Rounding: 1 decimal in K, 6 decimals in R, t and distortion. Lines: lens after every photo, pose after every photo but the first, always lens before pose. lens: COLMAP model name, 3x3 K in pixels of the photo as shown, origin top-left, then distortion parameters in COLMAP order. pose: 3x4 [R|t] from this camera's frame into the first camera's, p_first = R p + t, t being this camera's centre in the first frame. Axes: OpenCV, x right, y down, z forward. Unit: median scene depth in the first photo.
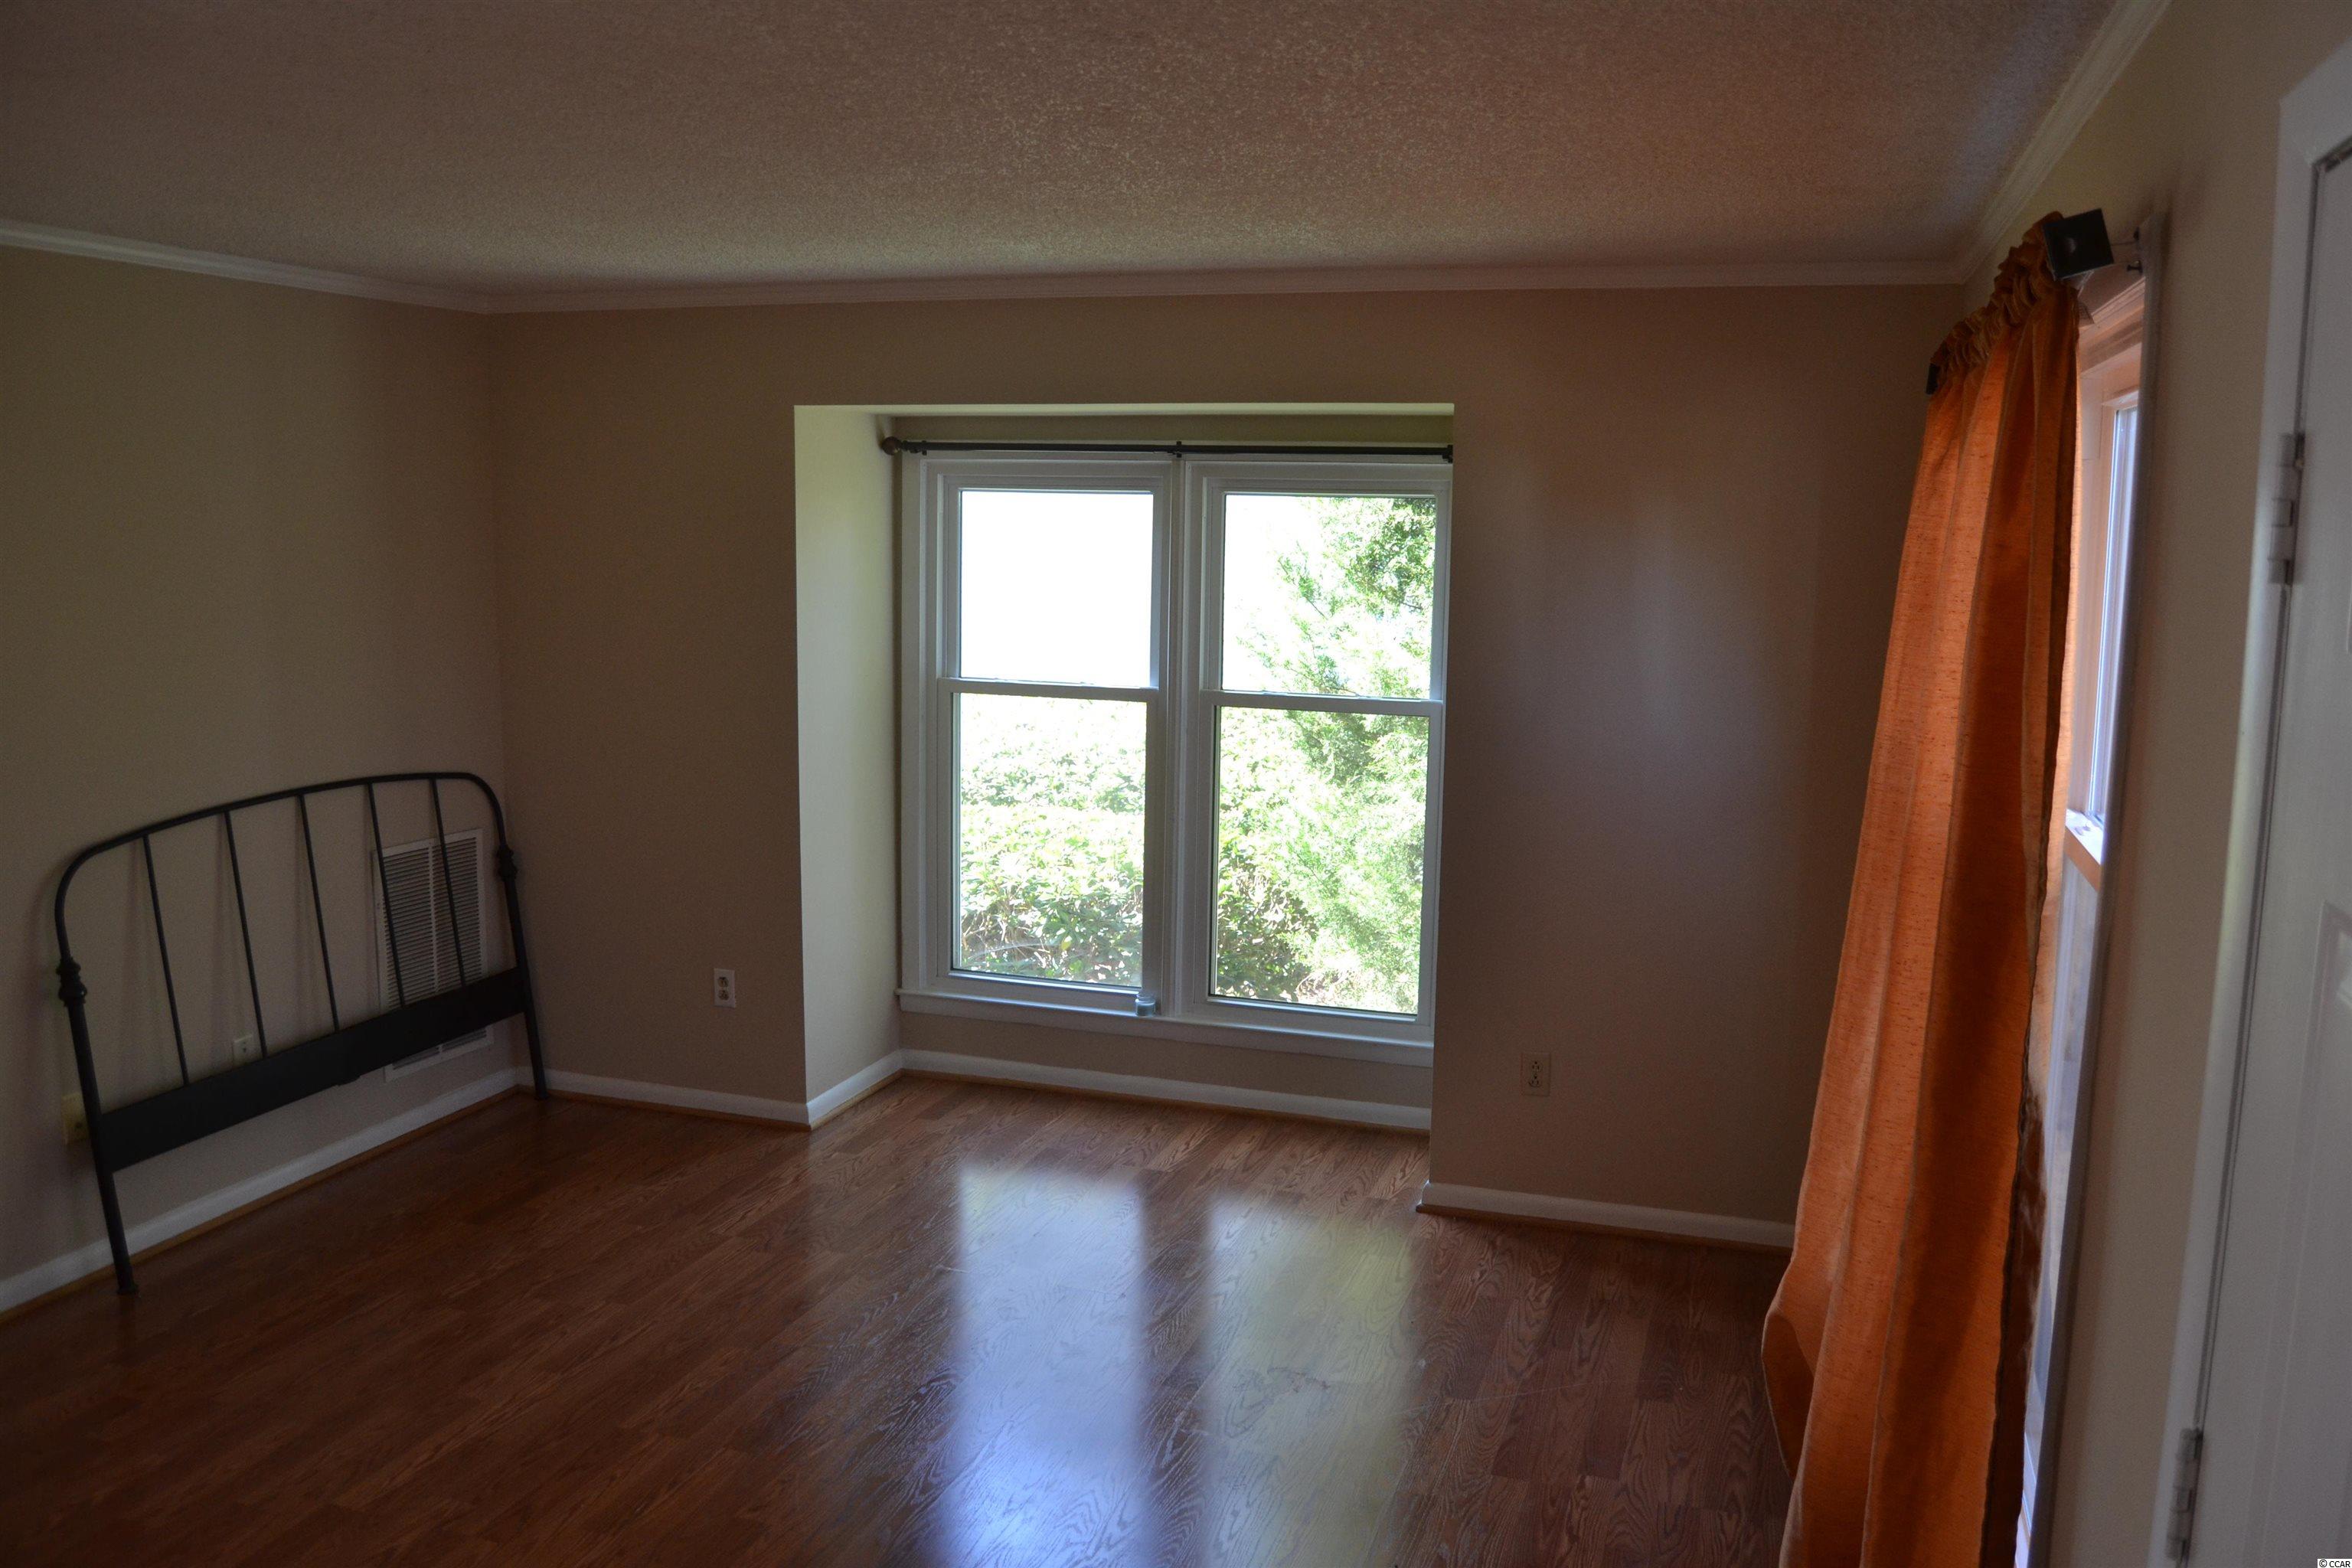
lens RADIAL K [[1935.1, 0, 1176.0], [0, 1935.1, 784.0], [0, 0, 1]] dist [-0.011479, -0.003741]
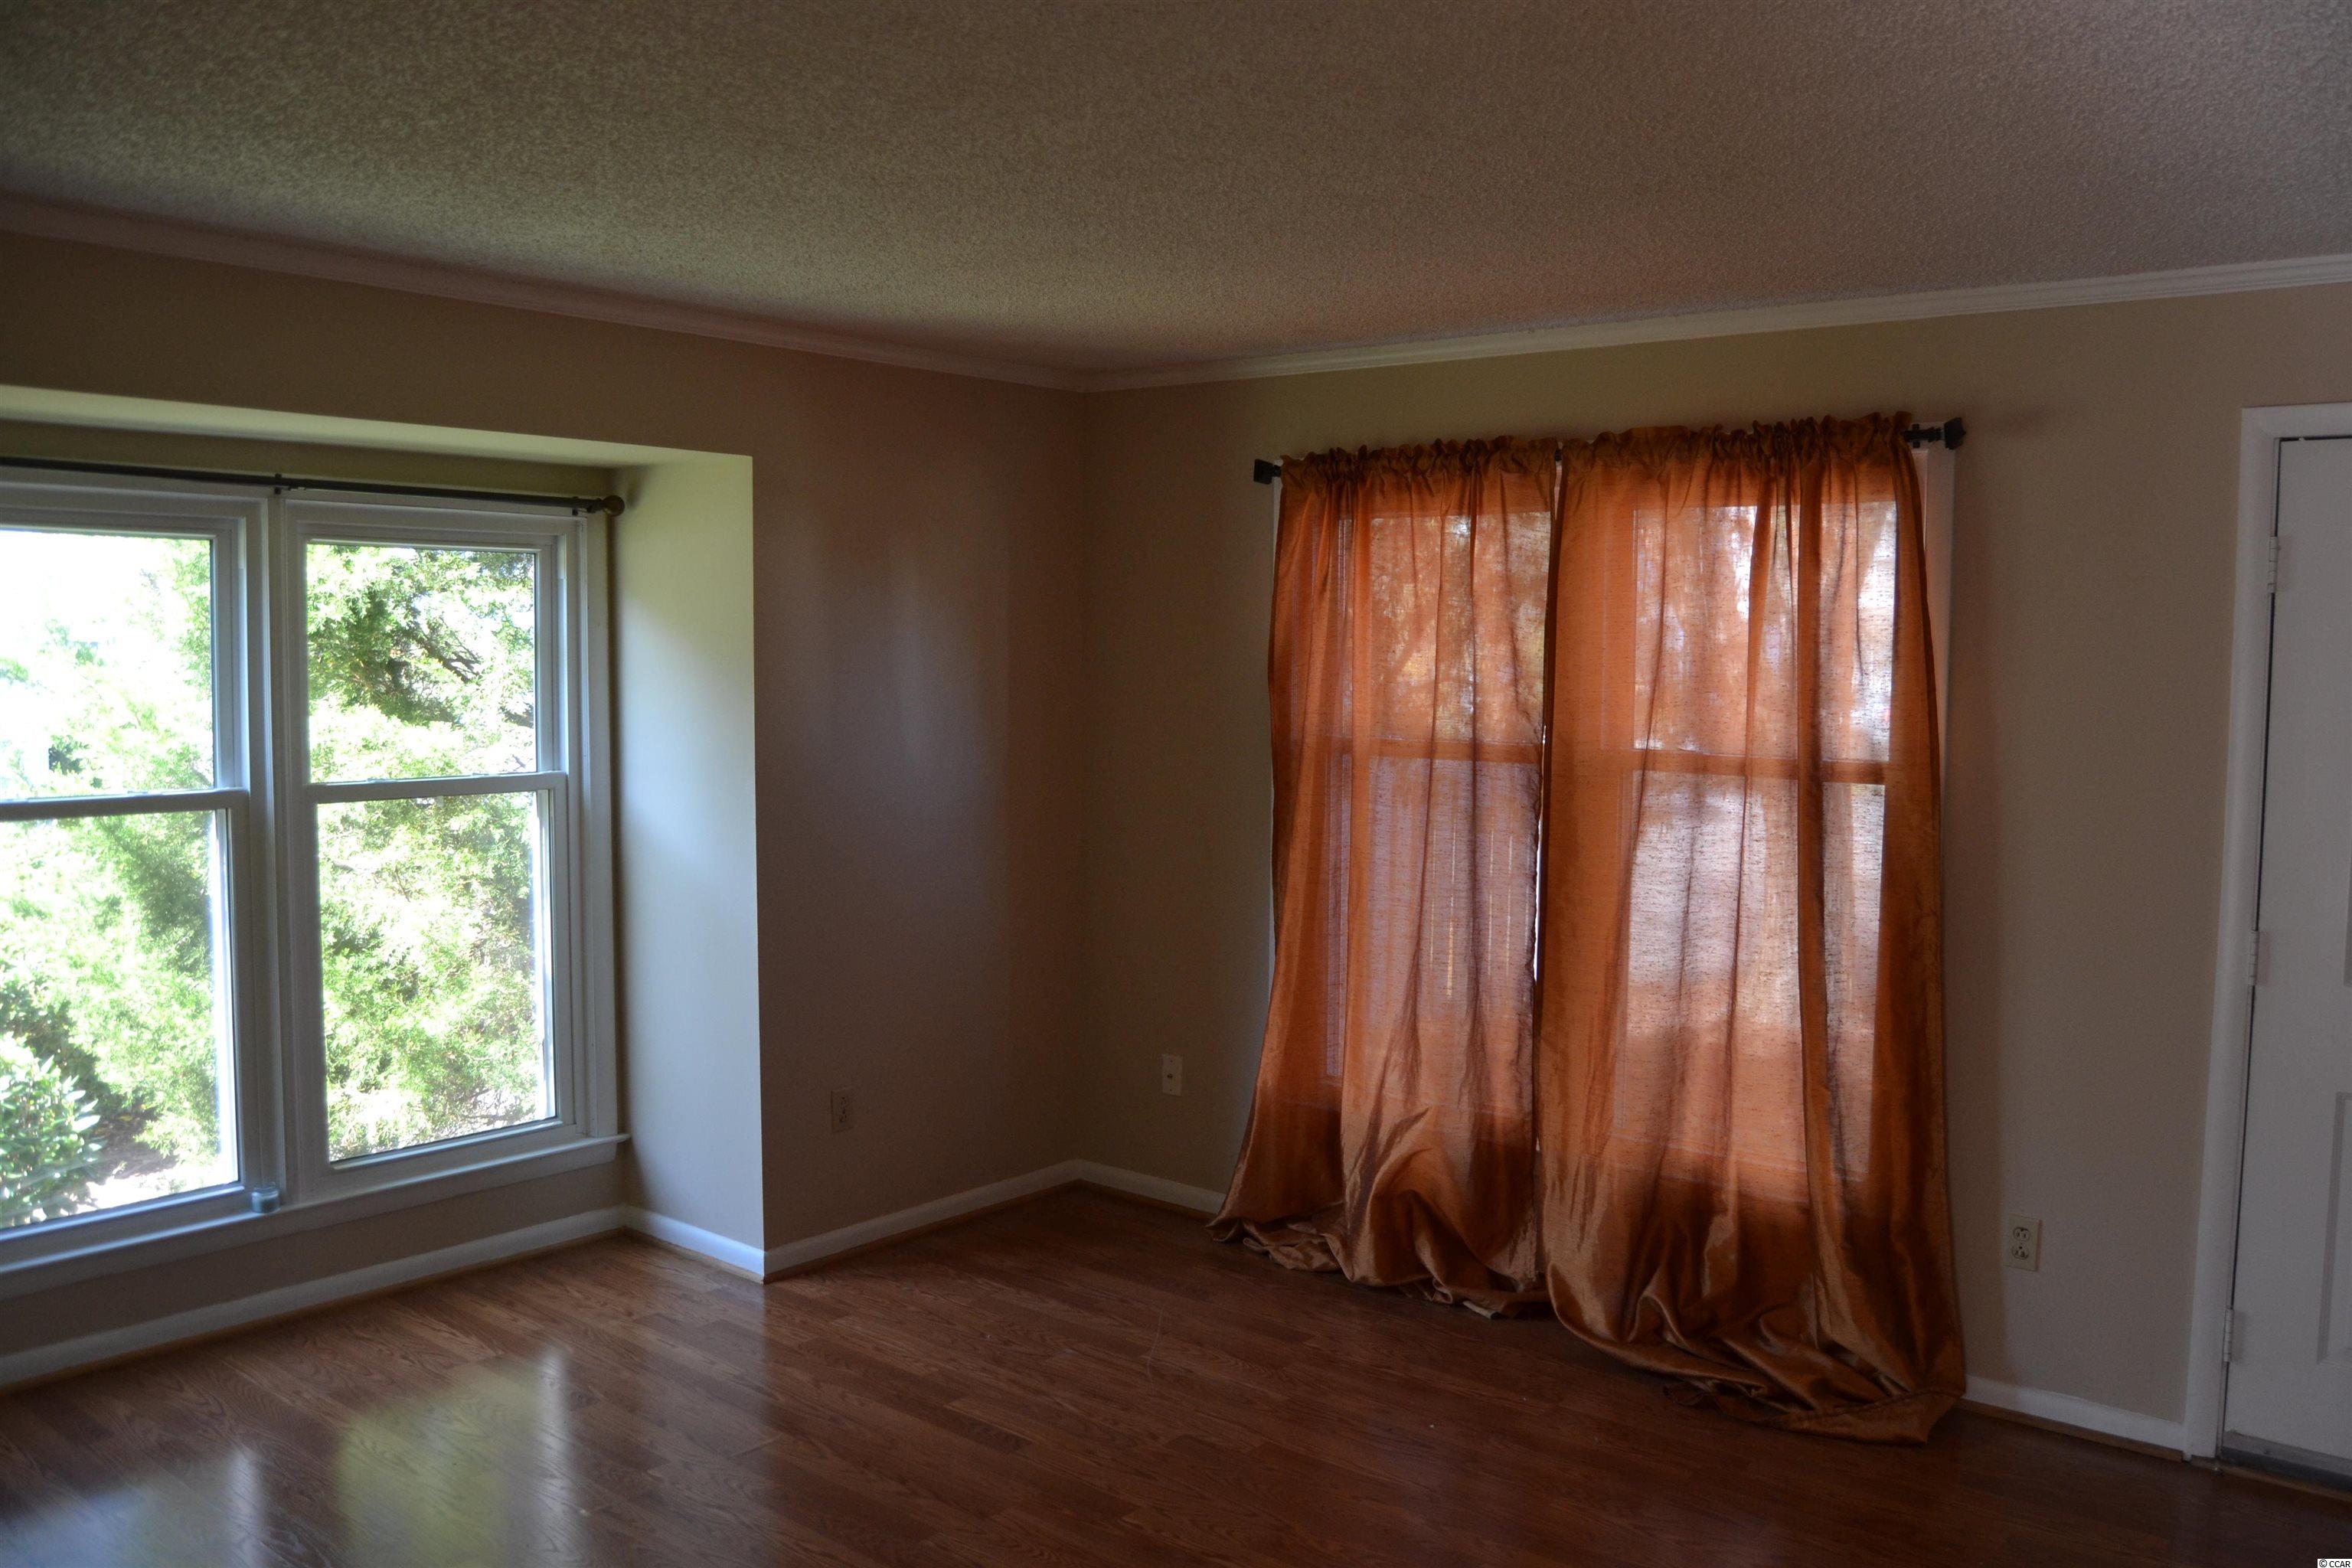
lens RADIAL K [[1935.1, 0, 1176.0], [0, 1935.1, 784.0], [0, 0, 1]] dist [-0.011479, -0.003741]
pose [[0.369432, -0.080766, 0.925741, -0.604996], [0.126700, 0.991290, 0.035923, -0.032307], [-0.920580, 0.104020, 0.376448, 0.375663]]
